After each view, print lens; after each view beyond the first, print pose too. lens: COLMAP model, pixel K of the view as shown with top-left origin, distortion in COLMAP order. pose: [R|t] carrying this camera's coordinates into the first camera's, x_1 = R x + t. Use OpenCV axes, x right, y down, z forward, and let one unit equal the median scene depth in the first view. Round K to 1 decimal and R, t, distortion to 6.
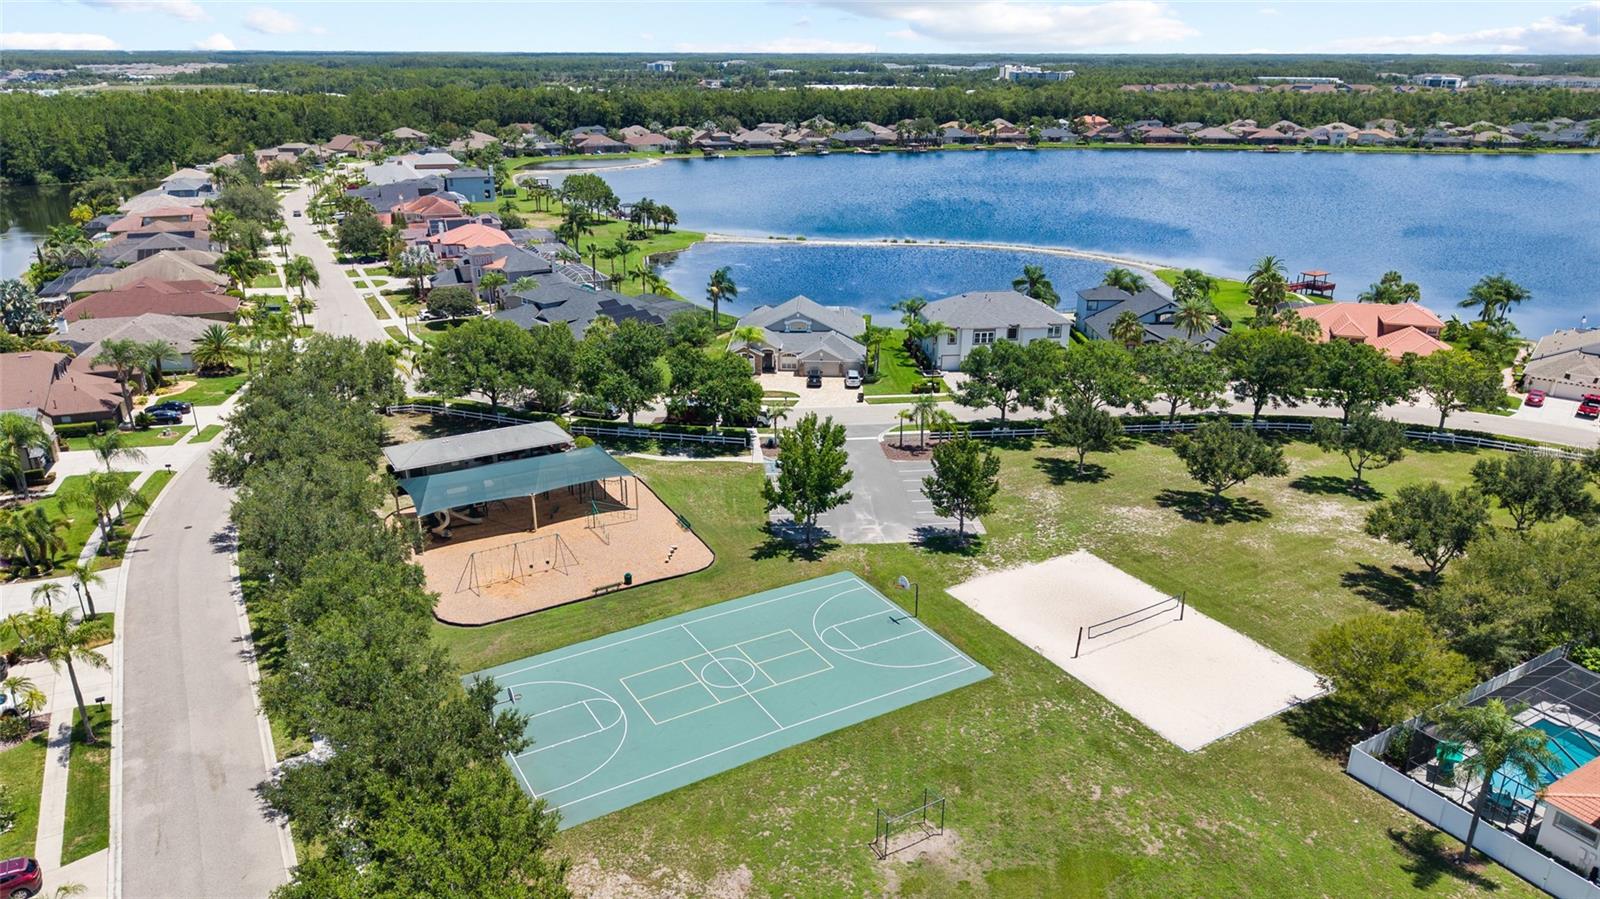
lens RADIAL K [[1074.4, 0, 791.9], [0, 1074.4, 456.0], [0, 0, 1]] dist [0.030253, -0.034560]
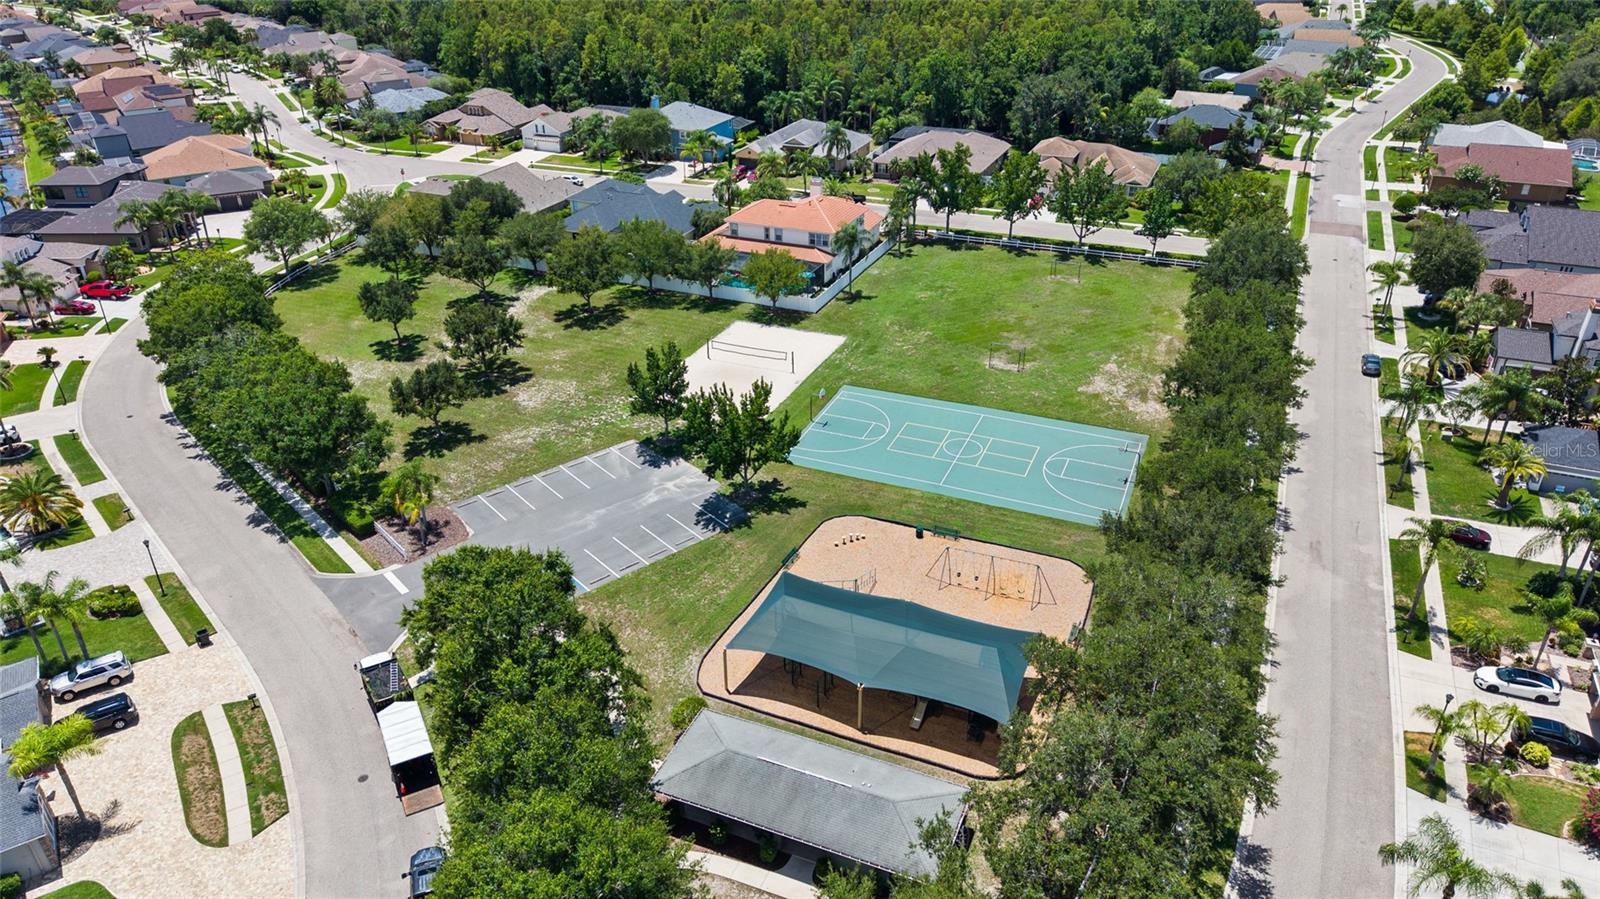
lens RADIAL K [[1074.4, 0, 801.3], [0, 1074.4, 443.7], [0, 0, 1]] dist [0.030253, -0.034560]
pose [[-0.599869, -0.377819, 0.705273, -0.739499], [0.287029, 0.721189, 0.630477, -0.600518], [-0.746842, 0.580637, -0.324174, 1.297738]]
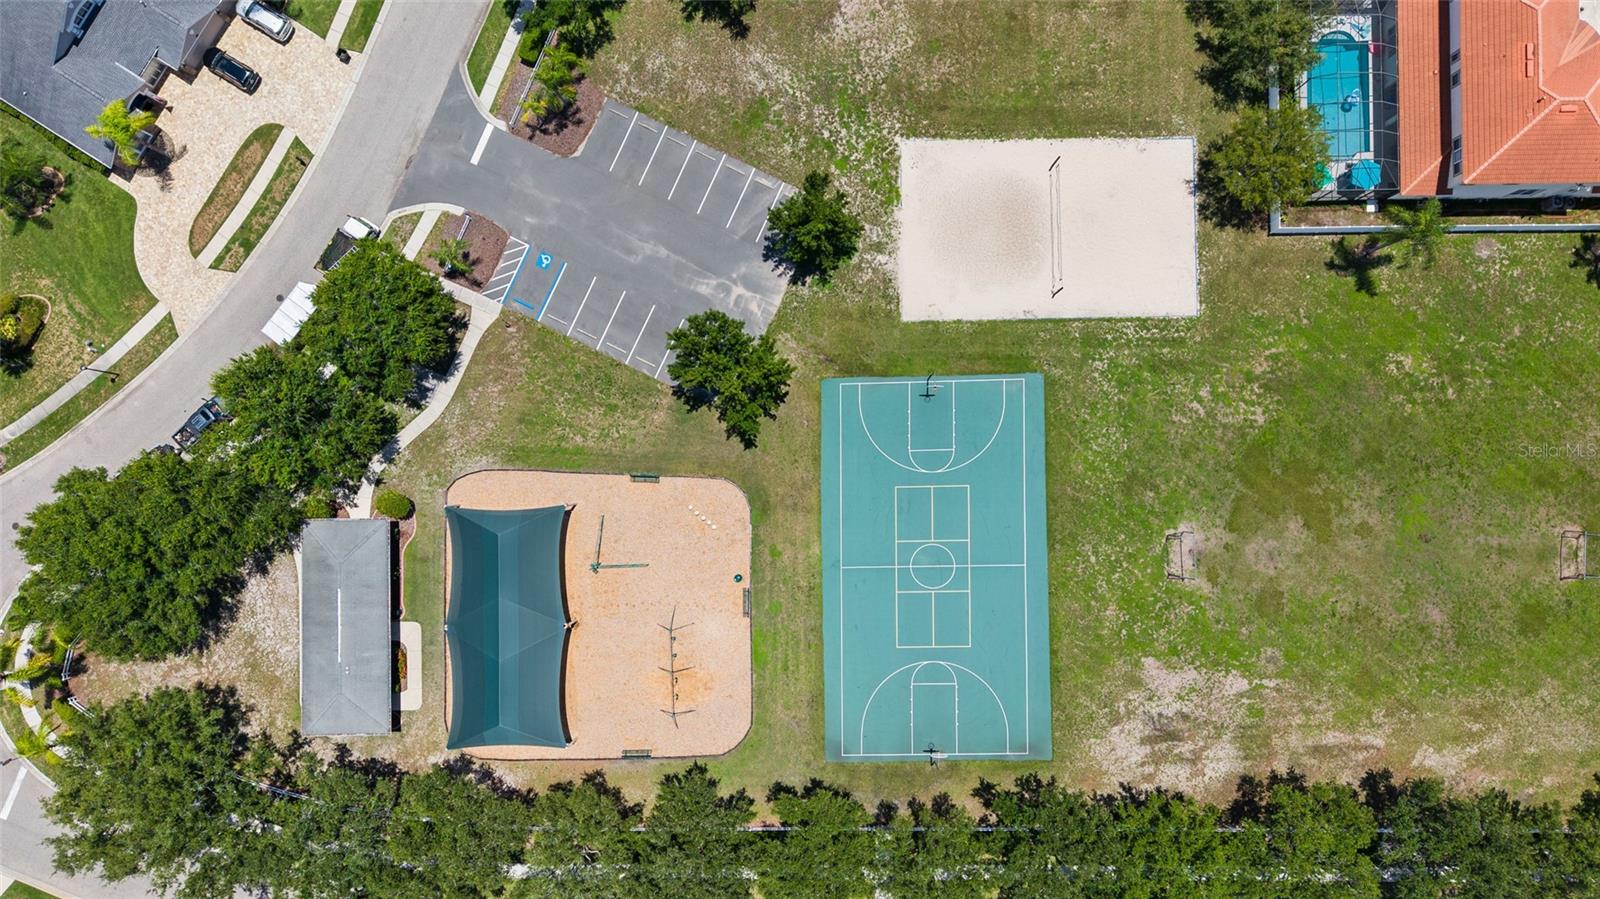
lens RADIAL K [[1074.4, 0, 797.8], [0, 1074.4, 448.5], [0, 0, 1]] dist [0.030253, -0.034560]
pose [[0.489312, -0.872027, -0.011952, -0.003206], [0.336172, 0.175951, 0.925218, -0.796353], [-0.804713, -0.456738, 0.379246, 0.587180]]
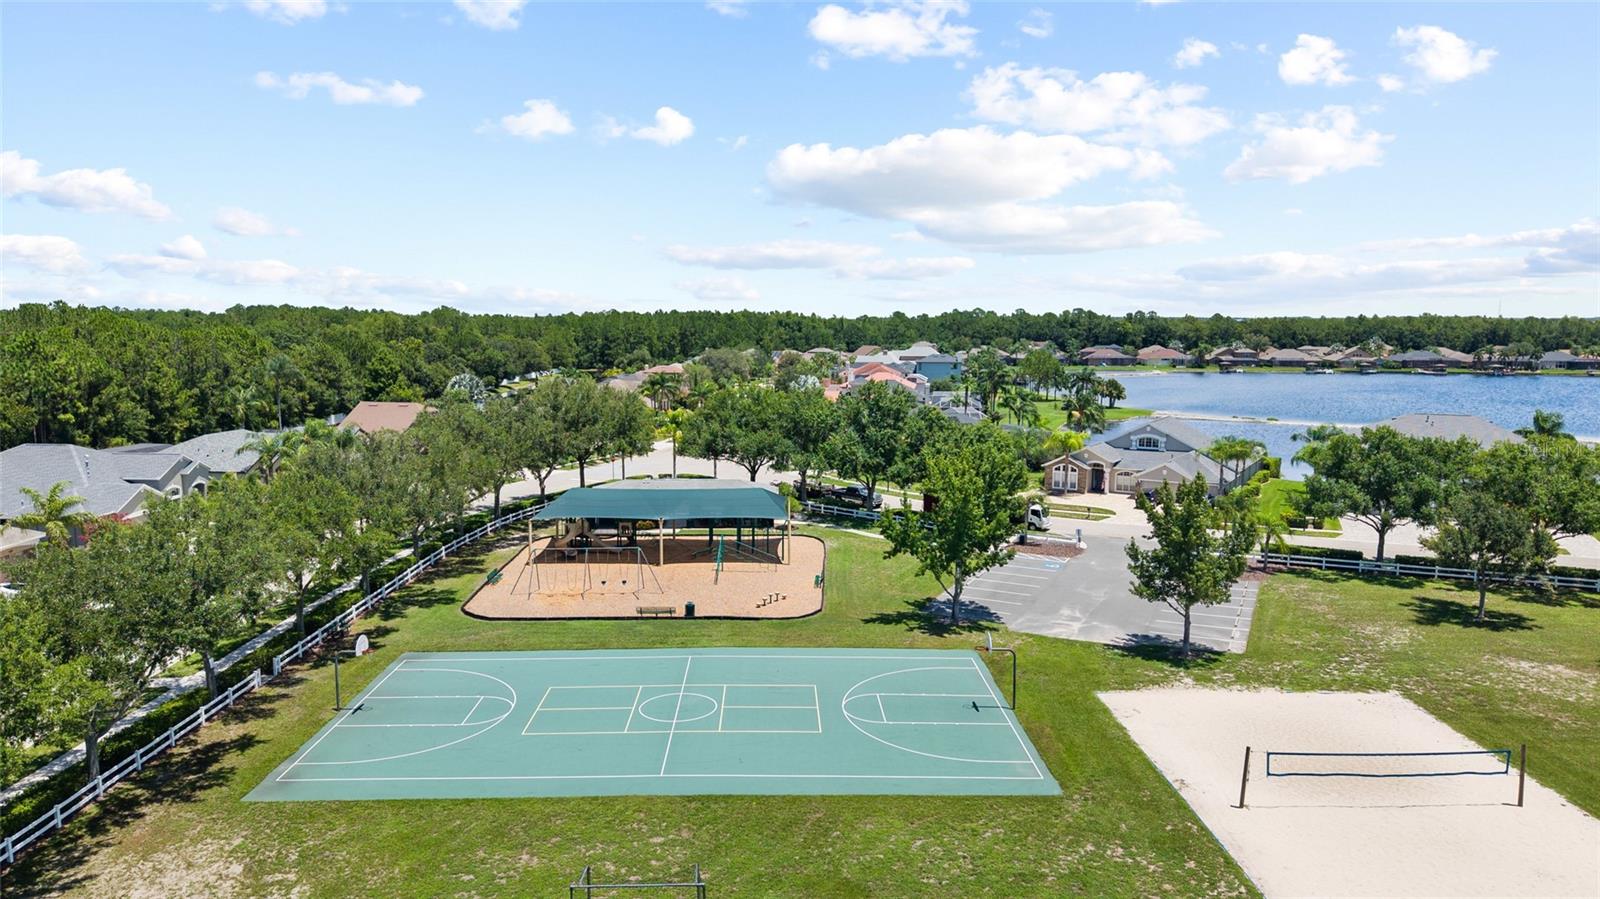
lens RADIAL K [[1074.4, 0, 794.4], [0, 1074.4, 449.9], [0, 0, 1]] dist [0.030253, -0.034560]
pose [[0.871624, 0.061114, -0.486350, 0.267161], [-0.174531, 0.965866, -0.191421, 0.130259], [0.458050, 0.251731, 0.852539, 0.327183]]
